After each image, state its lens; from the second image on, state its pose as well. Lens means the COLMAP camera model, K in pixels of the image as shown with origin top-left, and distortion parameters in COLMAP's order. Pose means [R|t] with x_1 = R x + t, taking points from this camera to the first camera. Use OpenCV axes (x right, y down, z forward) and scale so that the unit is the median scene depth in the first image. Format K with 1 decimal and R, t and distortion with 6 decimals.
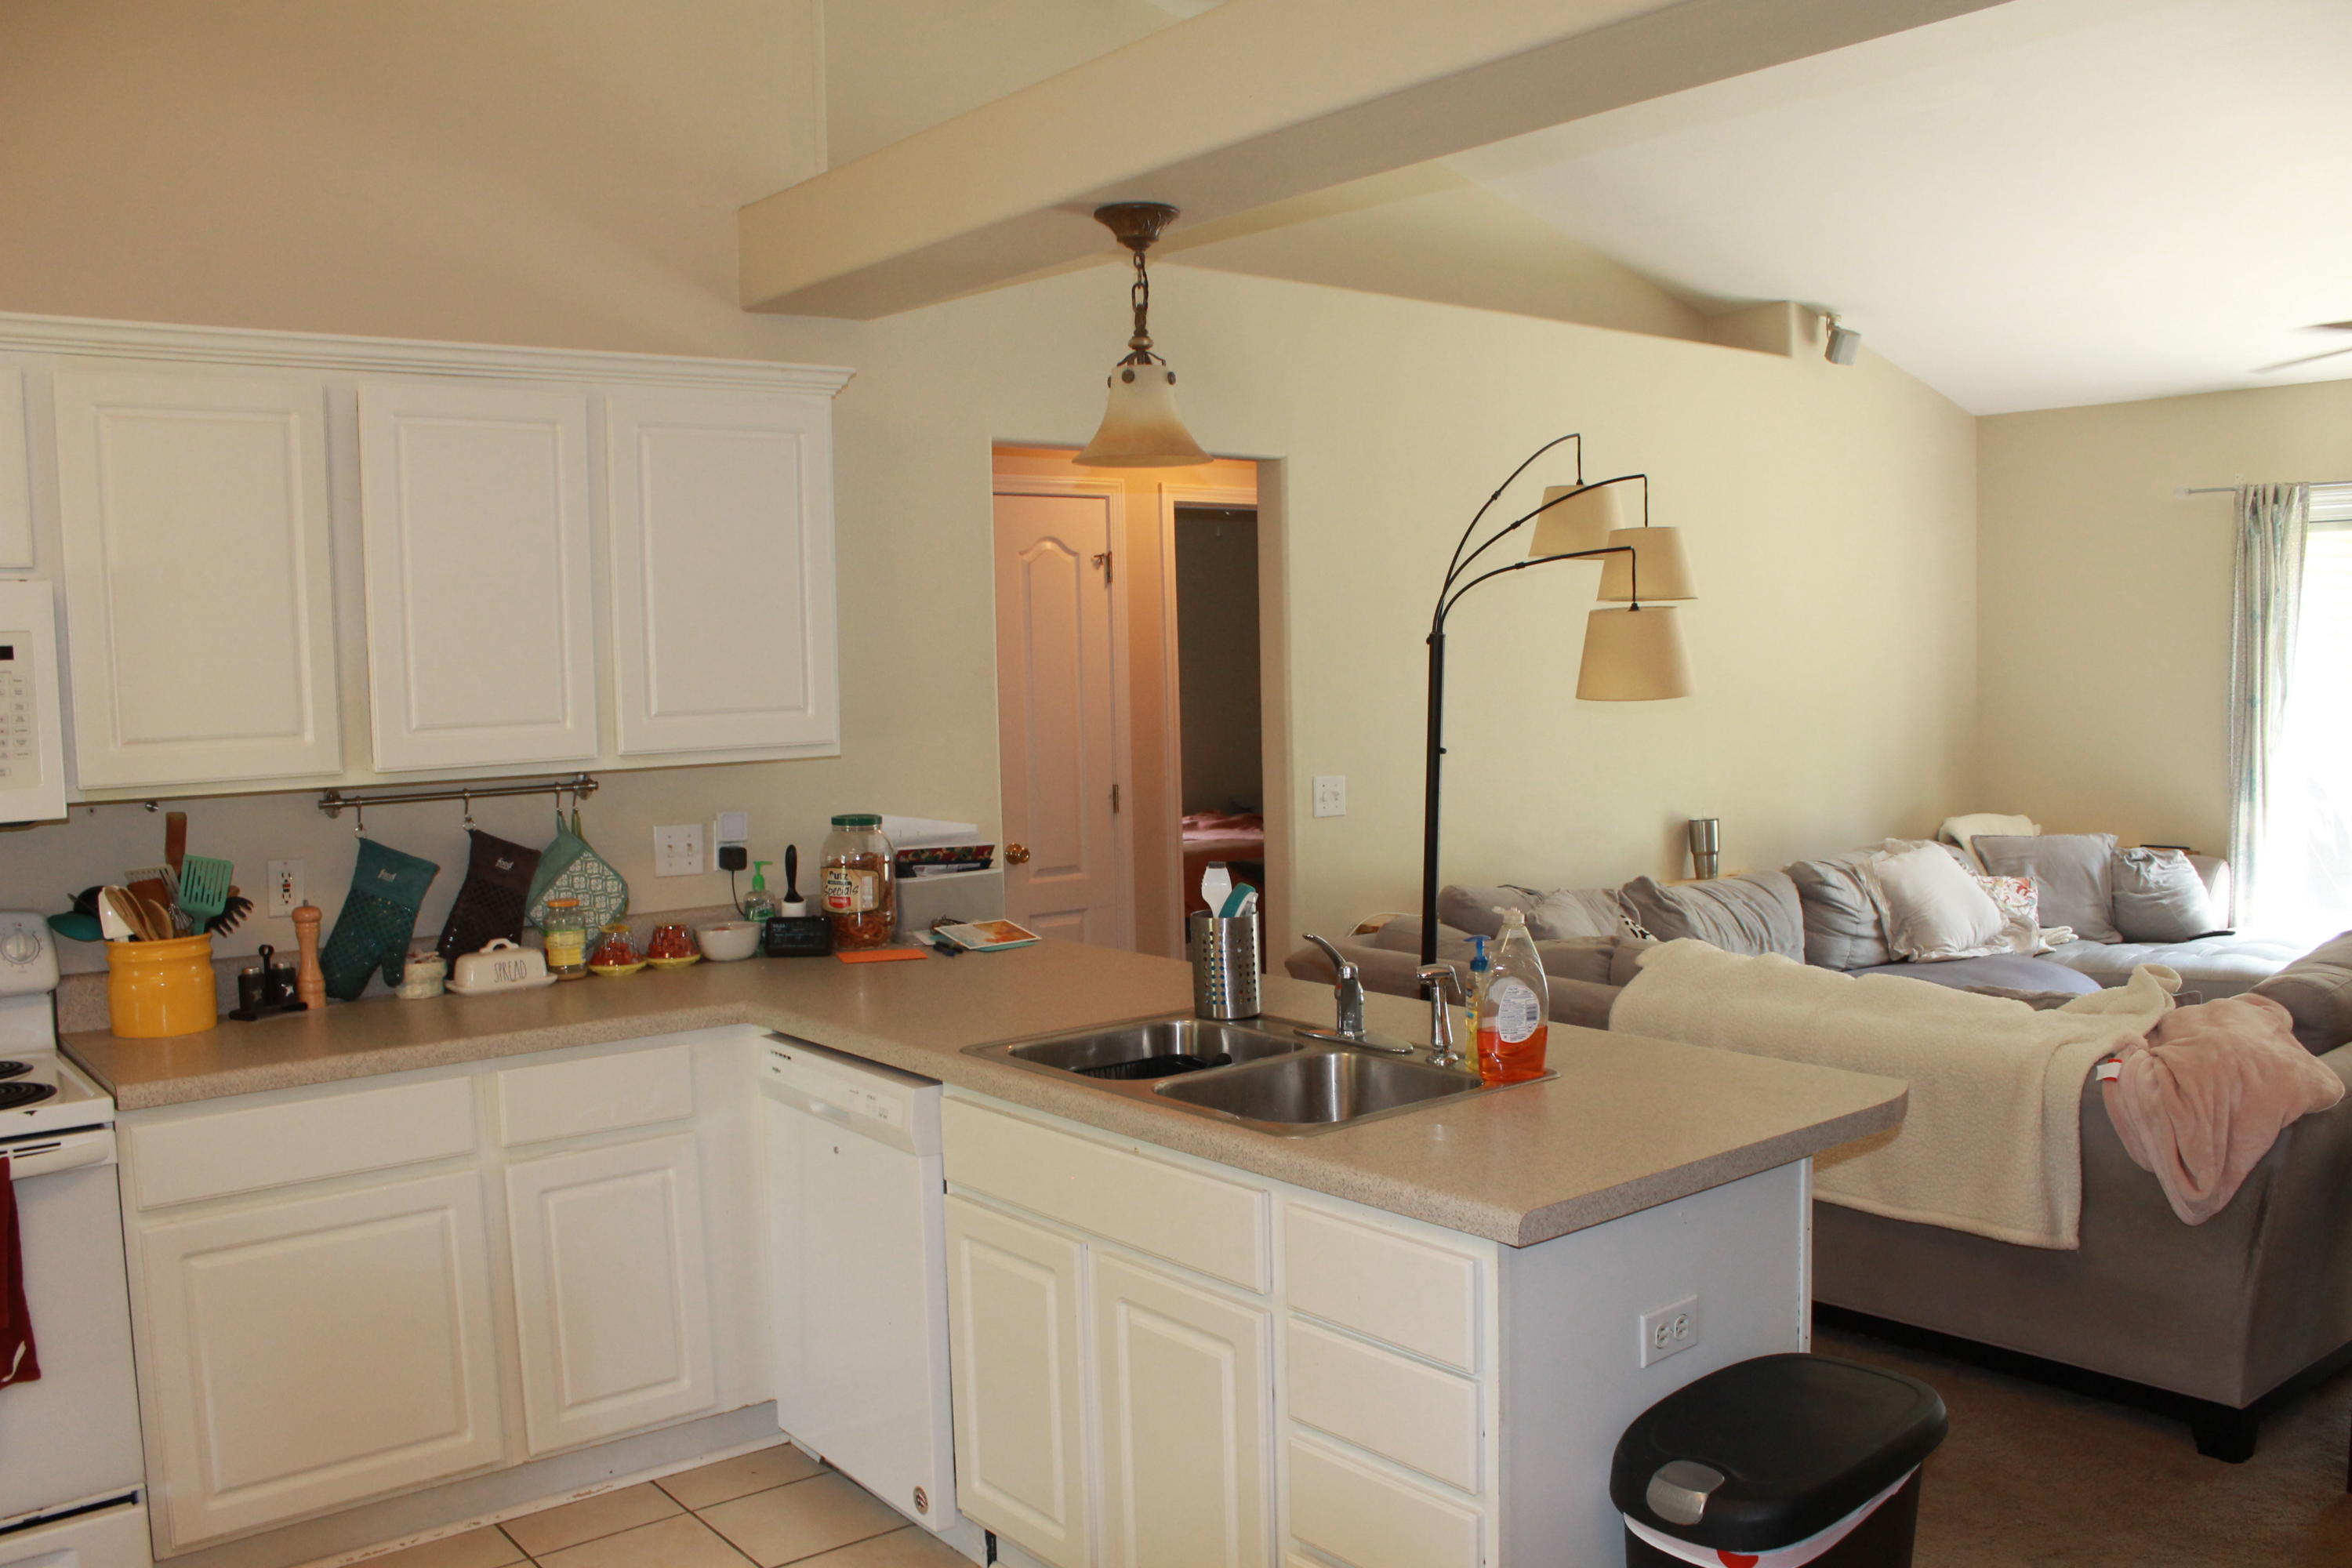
lens RADIAL K [[1969.9, 0, 1186.3], [0, 1969.9, 803.2], [0, 0, 1]] dist [-0.101309, 0.055644]
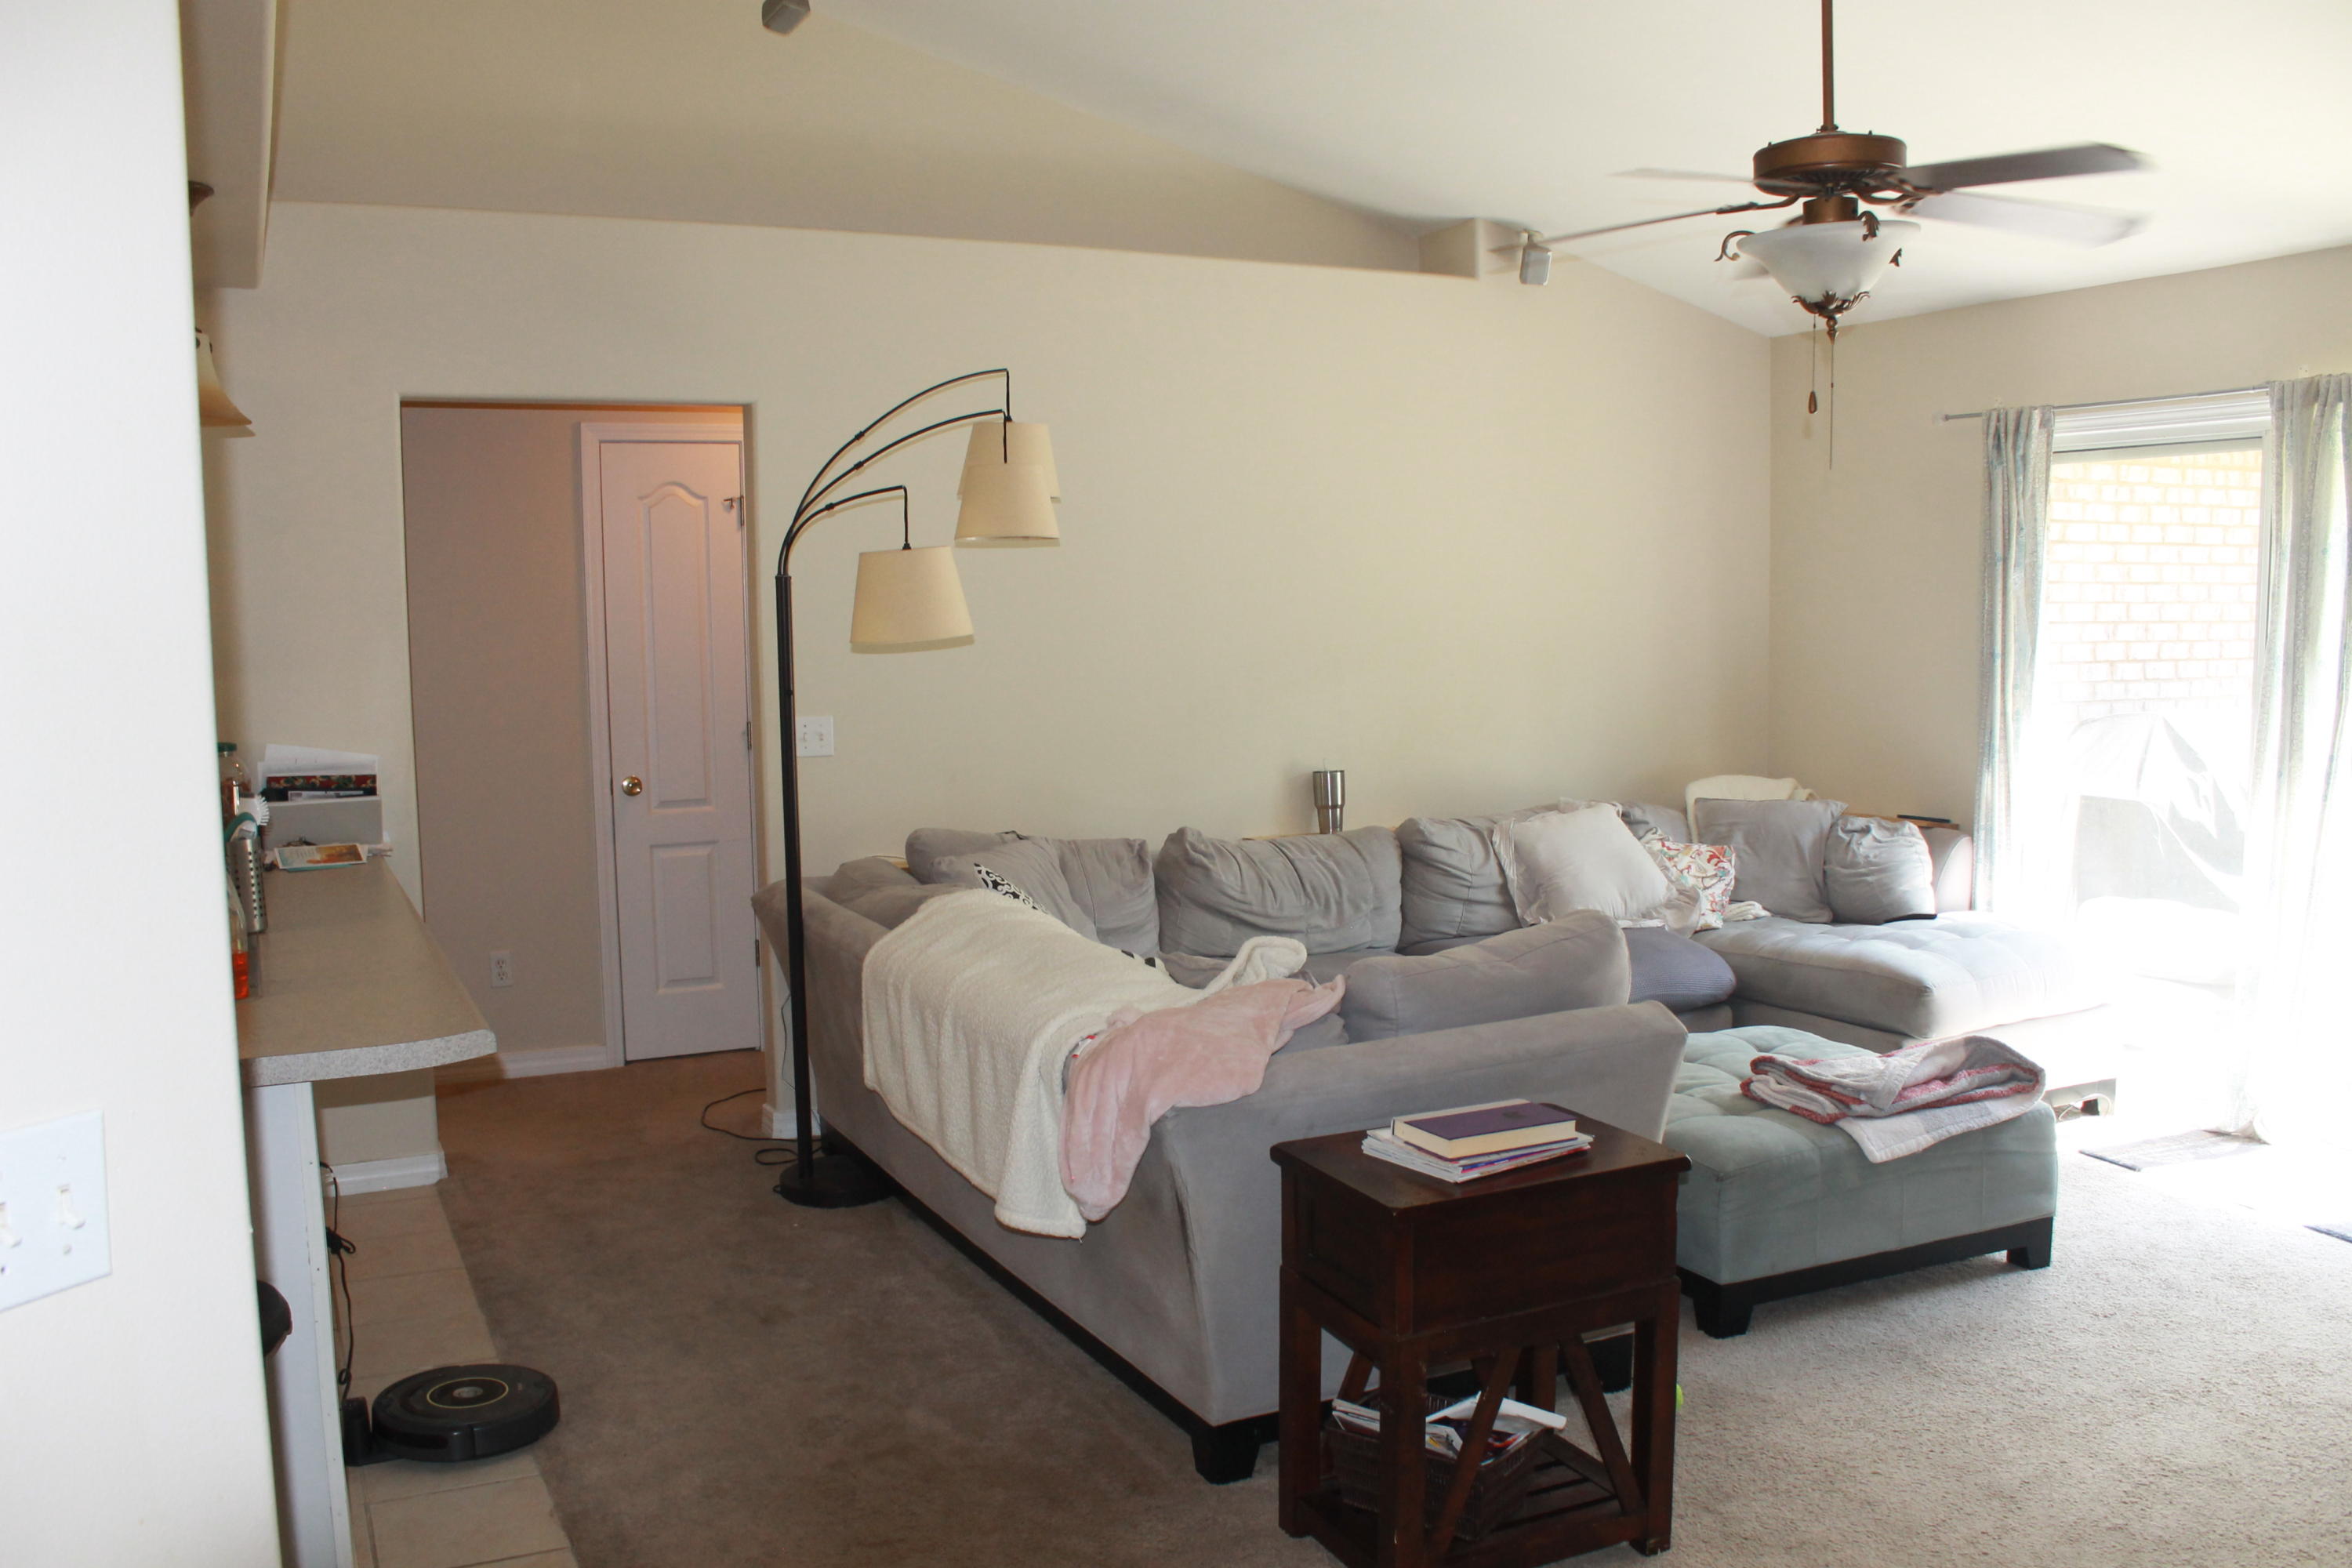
lens RADIAL K [[1969.9, 0, 1175.6], [0, 1969.9, 797.8], [0, 0, 1]] dist [-0.101309, 0.055644]
pose [[0.973942, 0.029998, -0.224804, 0.400344], [-0.023952, 0.999276, 0.029573, -0.005374], [0.225528, -0.023417, 0.973955, 0.049562]]
